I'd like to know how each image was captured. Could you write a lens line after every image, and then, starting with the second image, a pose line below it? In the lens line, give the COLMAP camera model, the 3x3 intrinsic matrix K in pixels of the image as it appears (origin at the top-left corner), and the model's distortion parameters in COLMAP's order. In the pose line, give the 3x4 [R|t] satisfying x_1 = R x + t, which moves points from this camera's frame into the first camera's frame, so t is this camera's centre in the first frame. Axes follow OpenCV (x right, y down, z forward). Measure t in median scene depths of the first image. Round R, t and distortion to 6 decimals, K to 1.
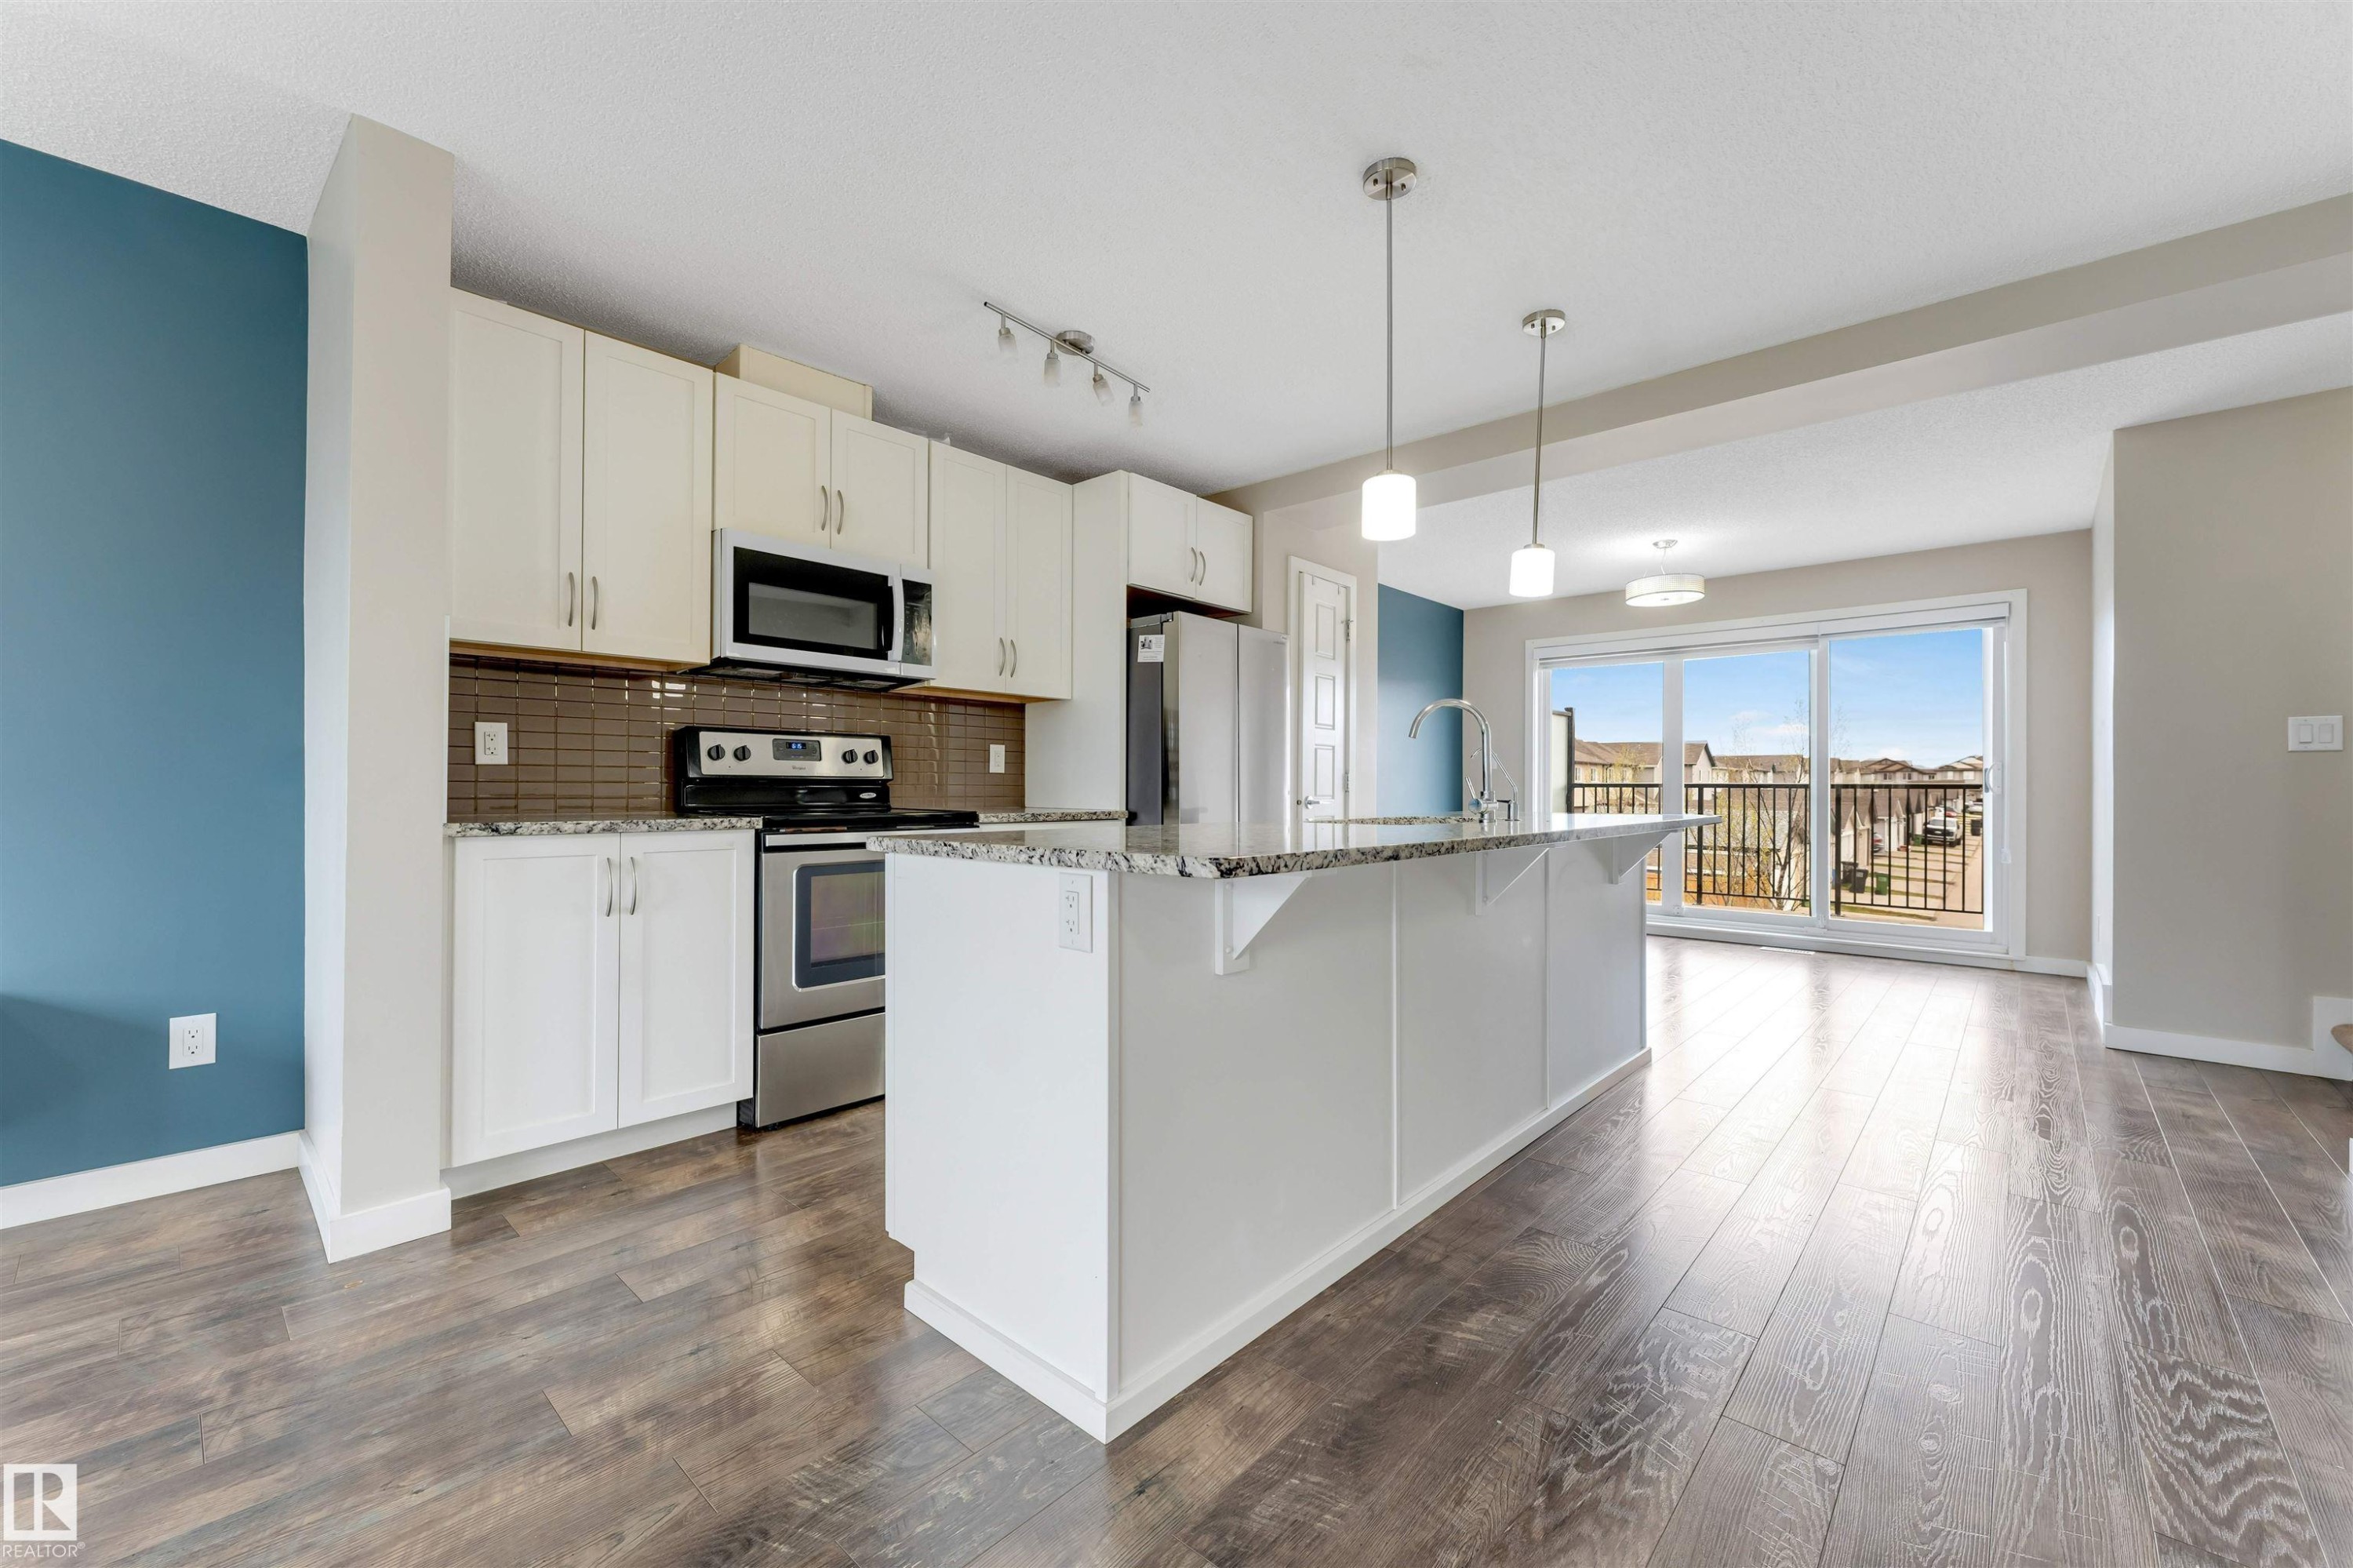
lens RADIAL K [[958.4, 0, 1181.8], [0, 958.4, 769.2], [0, 0, 1]] dist [0.002338, -0.000134]
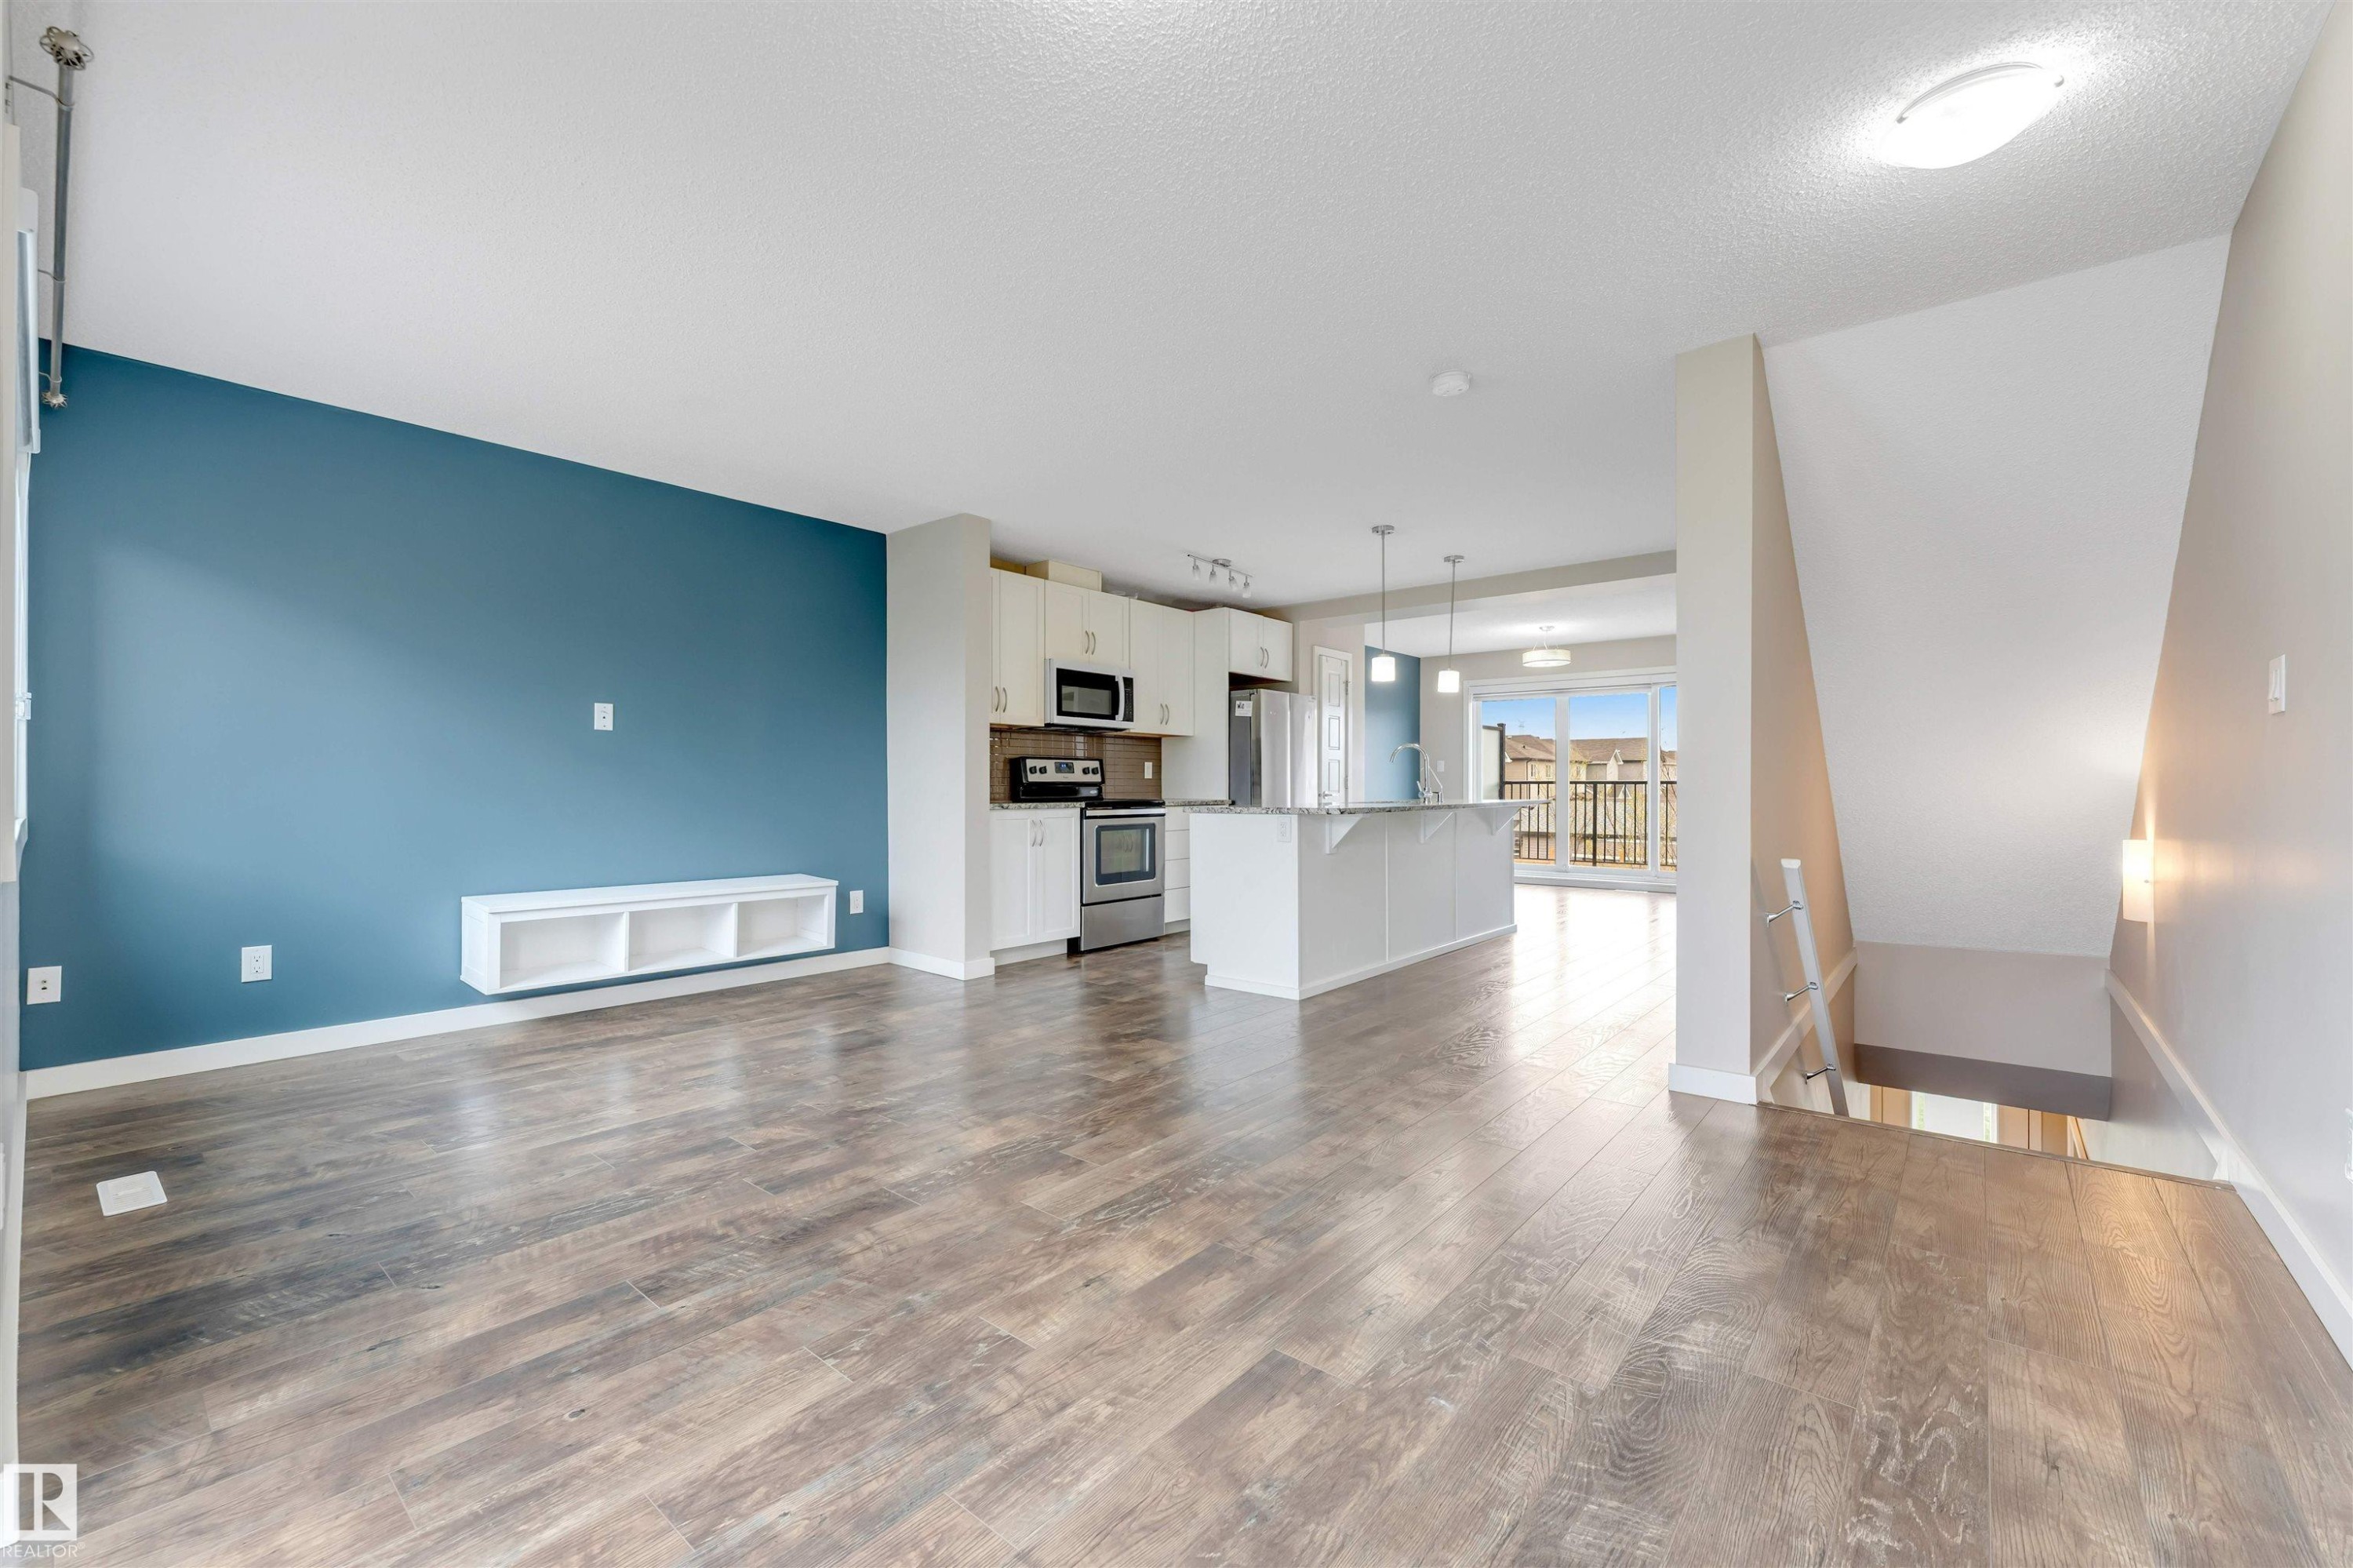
lens RADIAL K [[958.4, 0, 1193.6], [0, 958.4, 772.2], [0, 0, 1]] dist [0.002338, -0.000134]
pose [[0.998797, -0.006771, 0.048561, -0.241098], [0.006598, 0.999971, 0.003706, -0.016899], [-0.048585, -0.003381, 0.998813, -0.876855]]
